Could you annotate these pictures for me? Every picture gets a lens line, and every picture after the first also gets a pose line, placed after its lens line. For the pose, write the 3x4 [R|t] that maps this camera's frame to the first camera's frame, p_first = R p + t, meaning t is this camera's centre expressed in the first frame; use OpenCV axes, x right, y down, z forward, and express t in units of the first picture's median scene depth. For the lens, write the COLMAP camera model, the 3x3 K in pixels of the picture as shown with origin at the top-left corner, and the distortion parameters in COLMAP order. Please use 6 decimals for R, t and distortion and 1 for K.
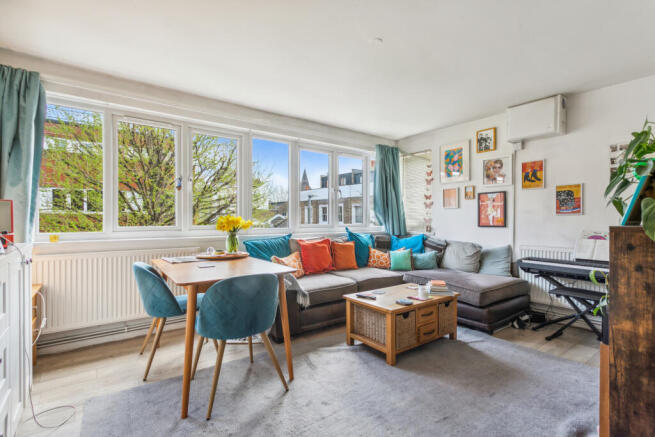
lens RADIAL K [[313.8, 0, 326.8], [0, 313.8, 206.7], [0, 0, 1]] dist [-0.002968, -0.000274]
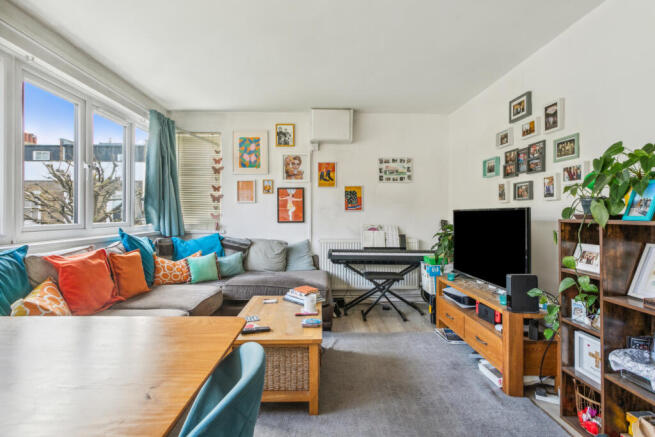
lens RADIAL K [[313.8, 0, 326.8], [0, 313.8, 206.7], [0, 0, 1]] dist [-0.002968, -0.000274]
pose [[0.582788, 0.019407, 0.812392, -0.219145], [-0.031816, 0.999493, -0.001052, 0.011046], [-0.812001, -0.025234, 0.583111, 0.319266]]
